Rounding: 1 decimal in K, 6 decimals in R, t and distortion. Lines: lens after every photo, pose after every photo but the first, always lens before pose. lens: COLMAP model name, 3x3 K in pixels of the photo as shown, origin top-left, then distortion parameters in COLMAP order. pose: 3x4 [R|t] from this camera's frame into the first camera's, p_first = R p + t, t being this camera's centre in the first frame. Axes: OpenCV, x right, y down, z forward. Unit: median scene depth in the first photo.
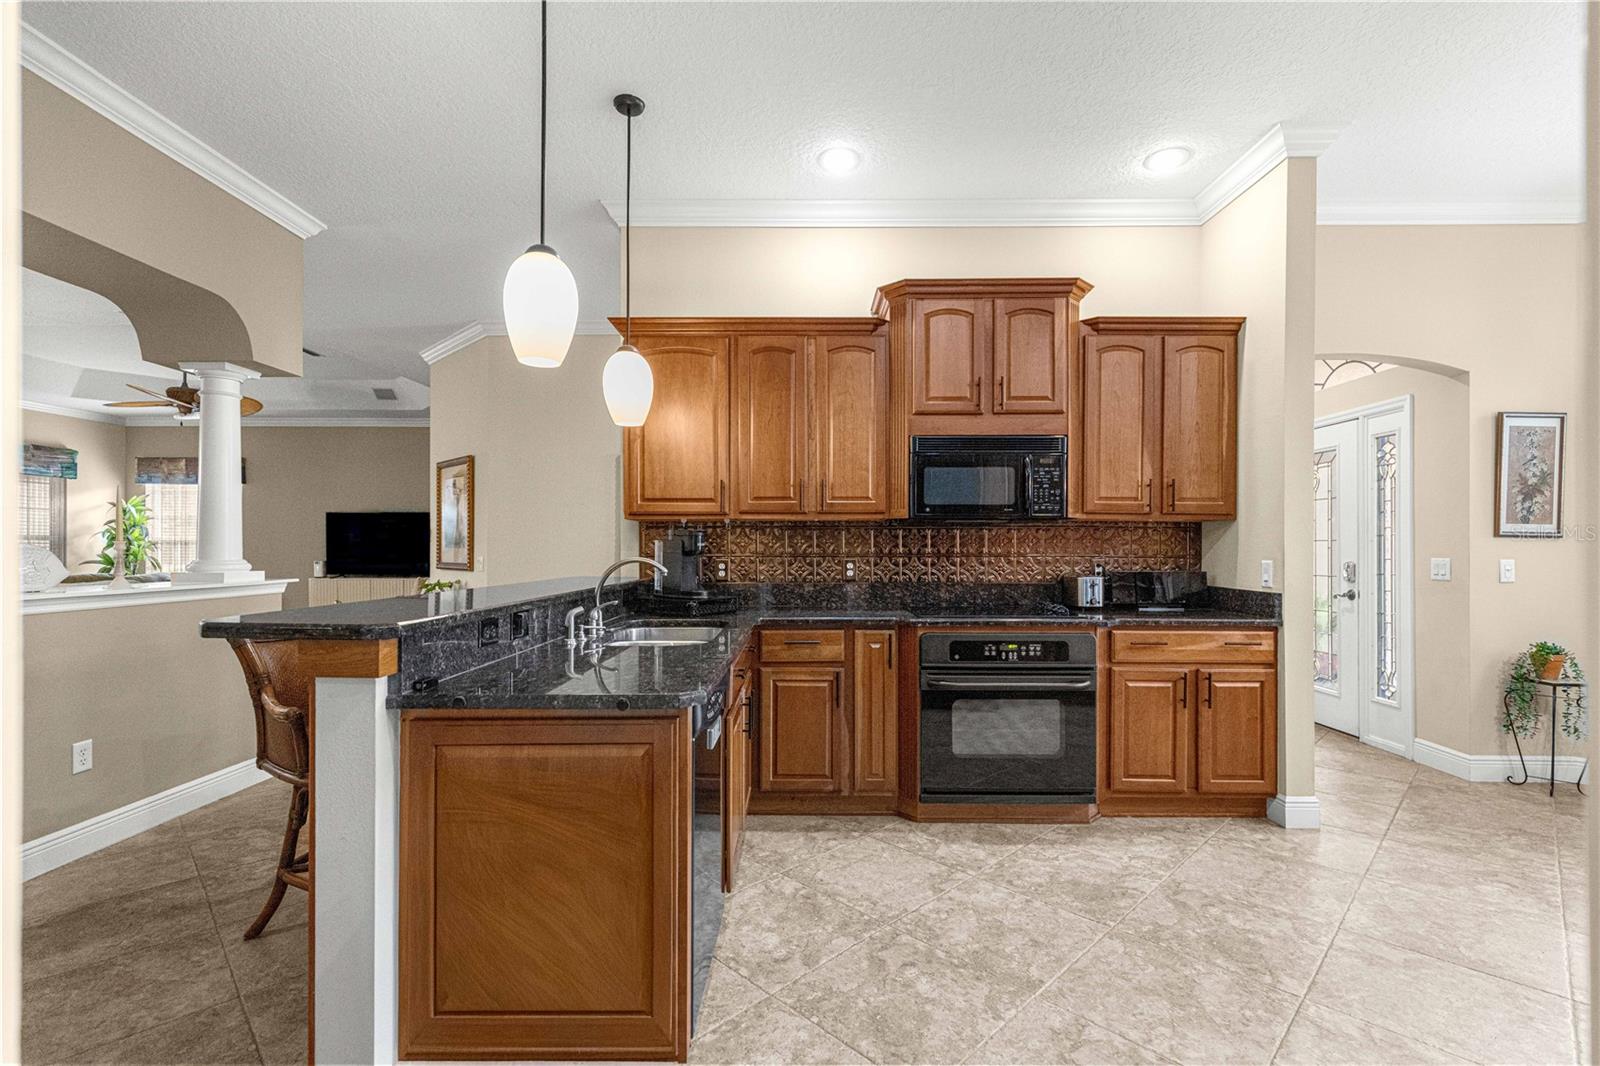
lens RADIAL K [[705.8, 0, 800.8], [0, 705.8, 547.7], [0, 0, 1]] dist [0.010317, -0.000318]
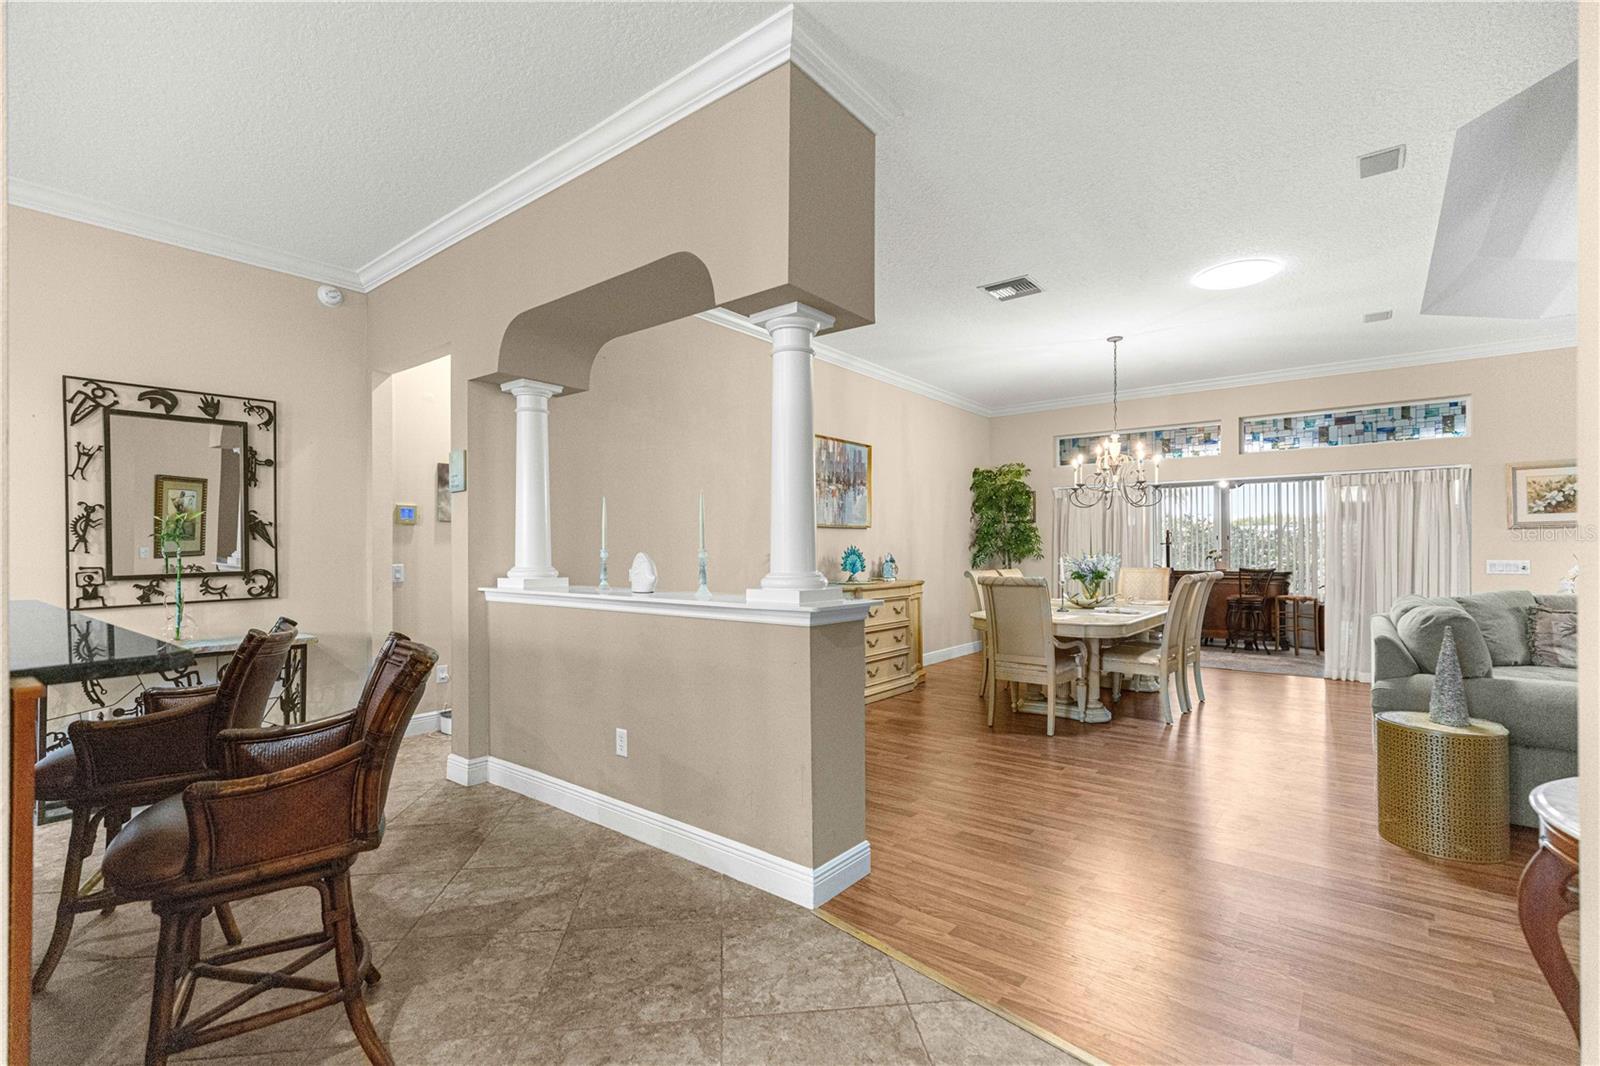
lens RADIAL K [[715.5, 0, 805.8], [0, 715.5, 545.5], [0, 0, 1]] dist [0.009024, -0.000862]
pose [[-0.617129, -0.002472, -0.786858, -0.236571], [0.001849, 0.999988, -0.004592, -0.009885], [0.786860, -0.004289, -0.617117, 1.530013]]
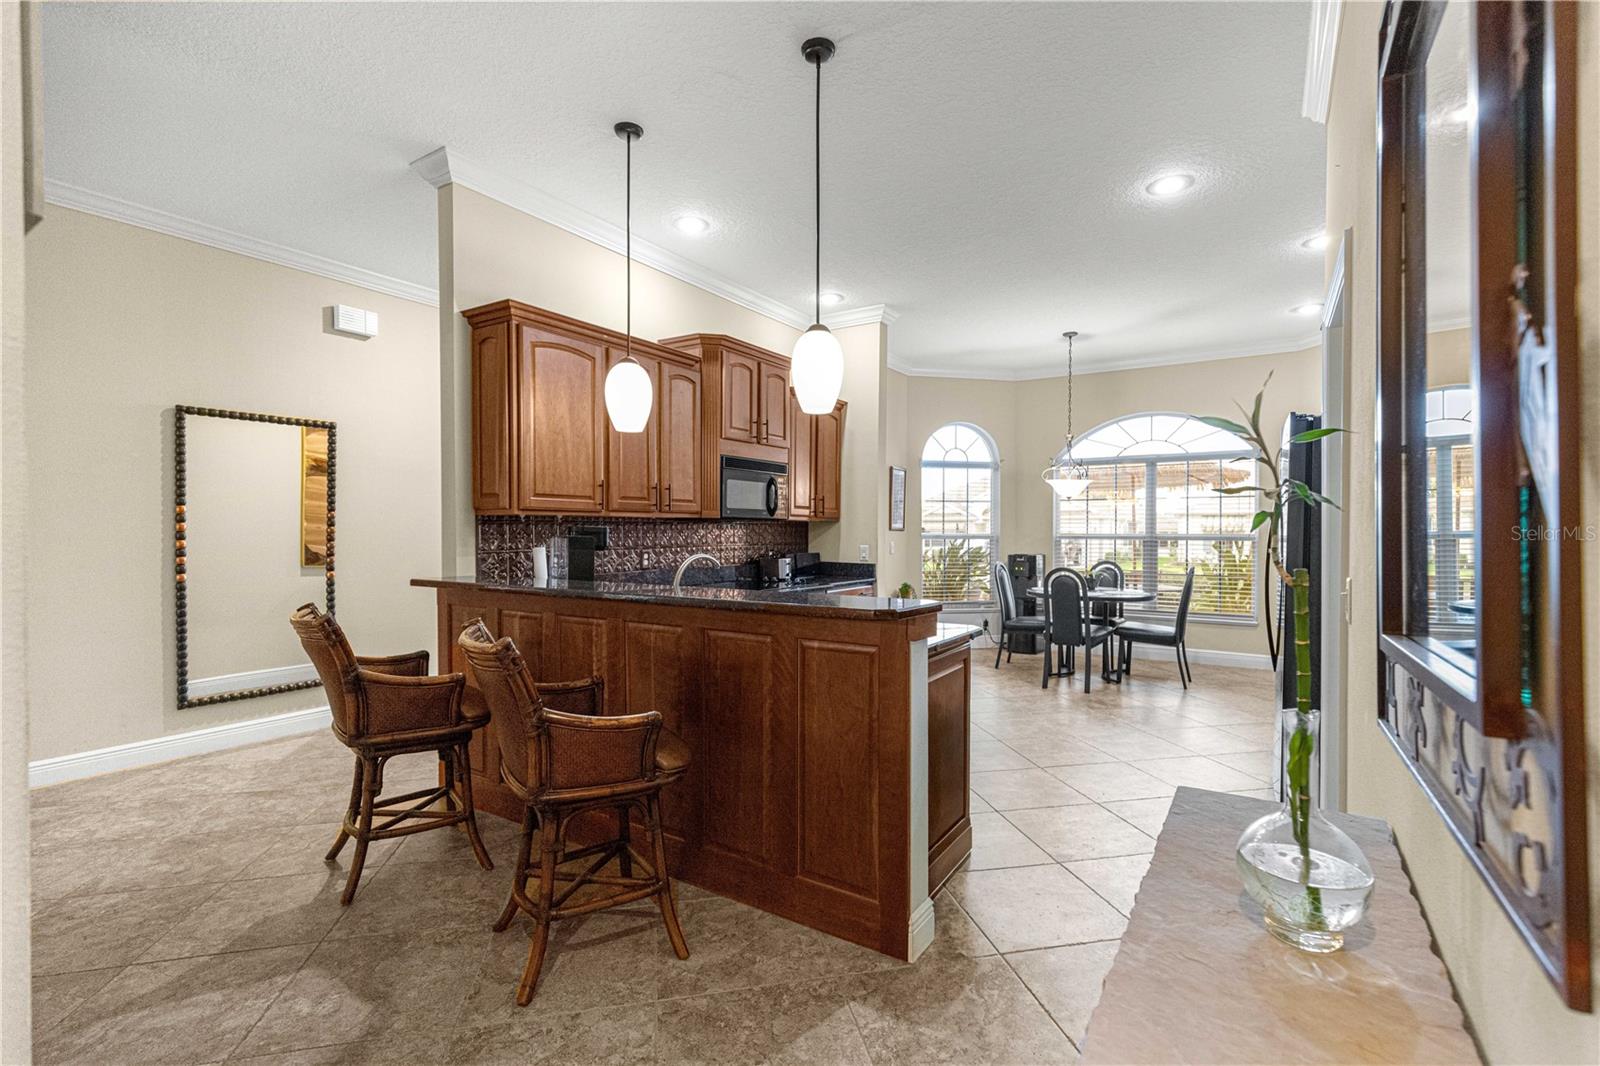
lens RADIAL K [[717.8, 0, 805.5], [0, 717.8, 538.7], [0, 0, 1]] dist [0.008651, -0.000276]
pose [[0.543820, -0.010447, 0.839137, -0.821980], [0.000636, 0.999927, 0.012036, -0.018155], [-0.839201, -0.006012, 0.543788, 0.142063]]
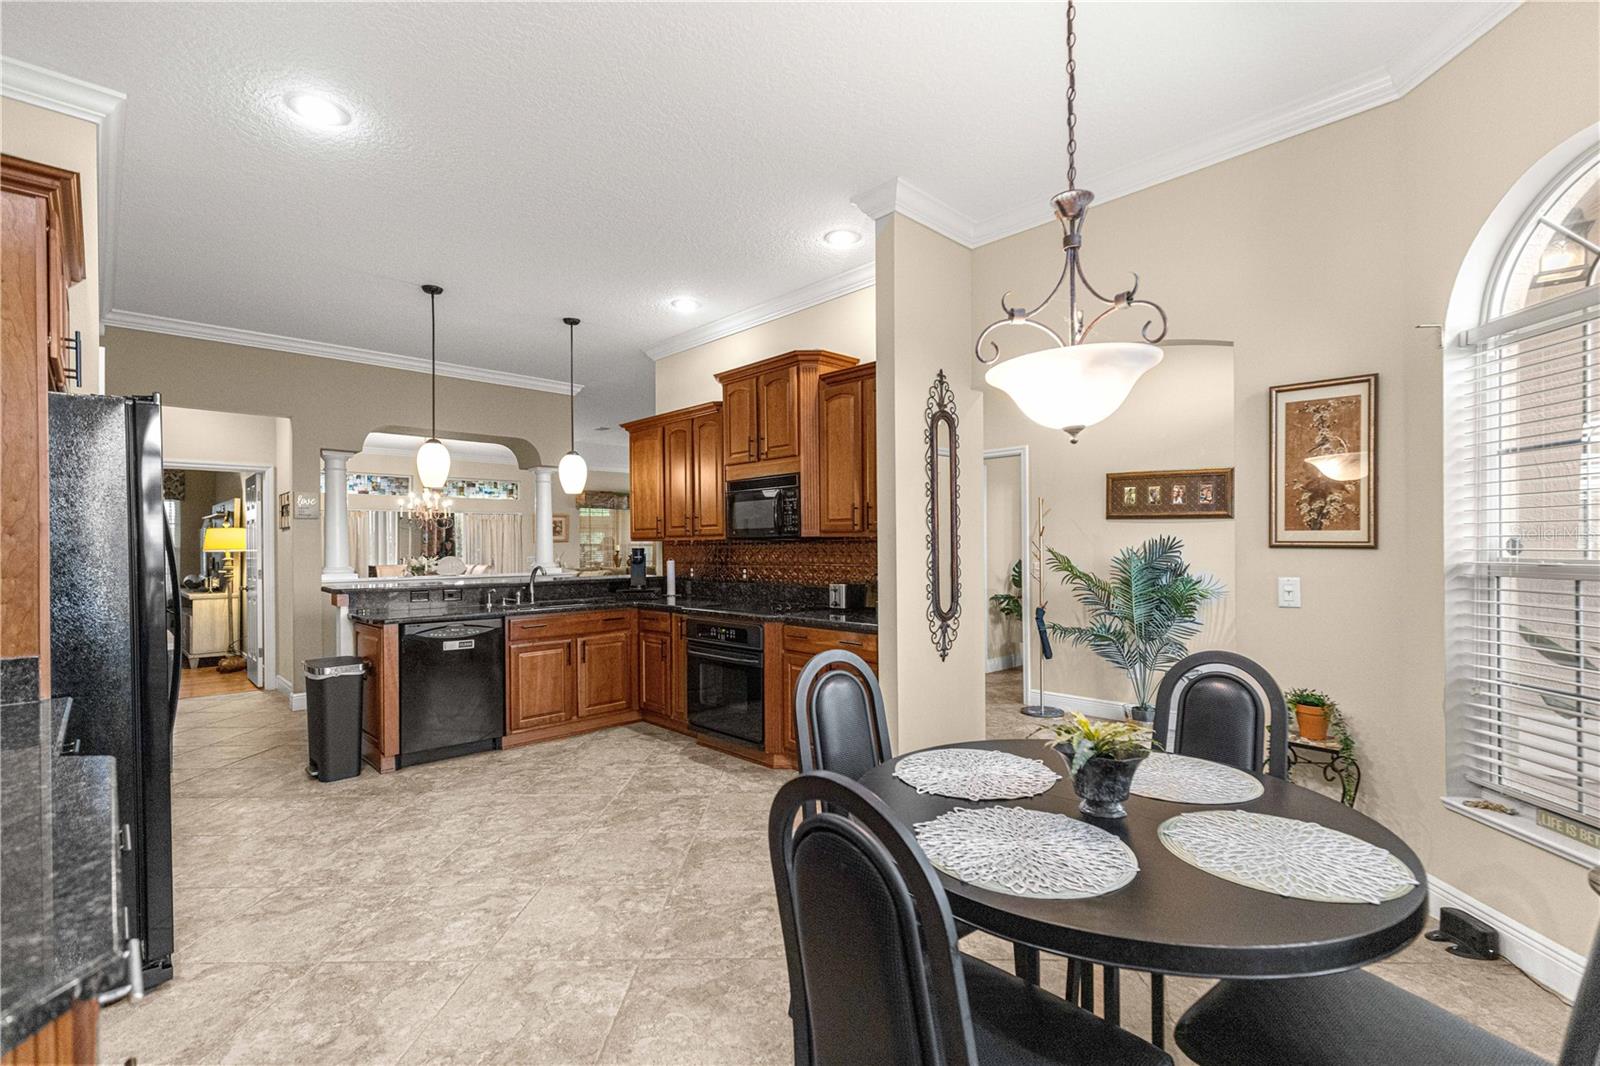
lens RADIAL K [[715.5, 0, 805.8], [0, 715.5, 545.5], [0, 0, 1]] dist [0.009024, -0.000862]
pose [[0.697255, -0.007257, -0.716786, 1.237129], [0.011197, 0.999937, 0.000768, -0.025437], [0.716735, -0.008562, 0.697293, 0.100367]]
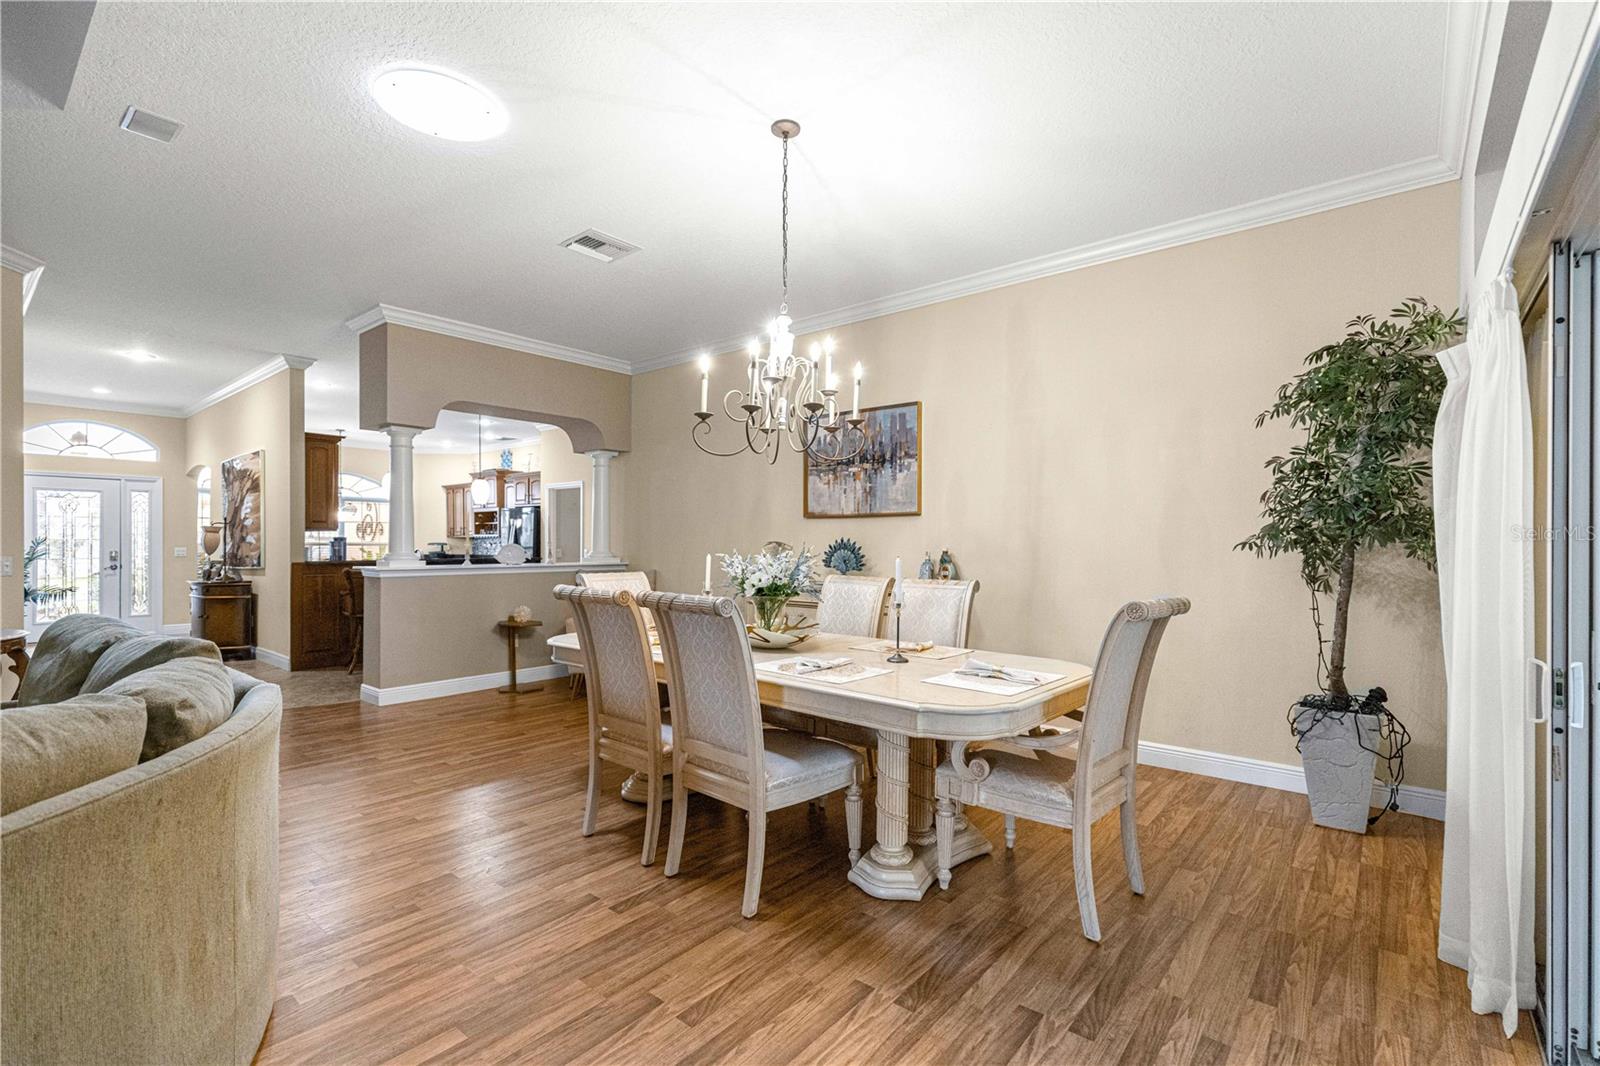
lens RADIAL K [[715.5, 0, 805.8], [0, 715.5, 545.5], [0, 0, 1]] dist [0.009024, -0.000862]
pose [[-0.772813, -0.003792, 0.634622, -2.606921], [-0.003418, 0.999993, 0.001814, -0.005339], [-0.634625, -0.000767, -0.772820, 1.712297]]
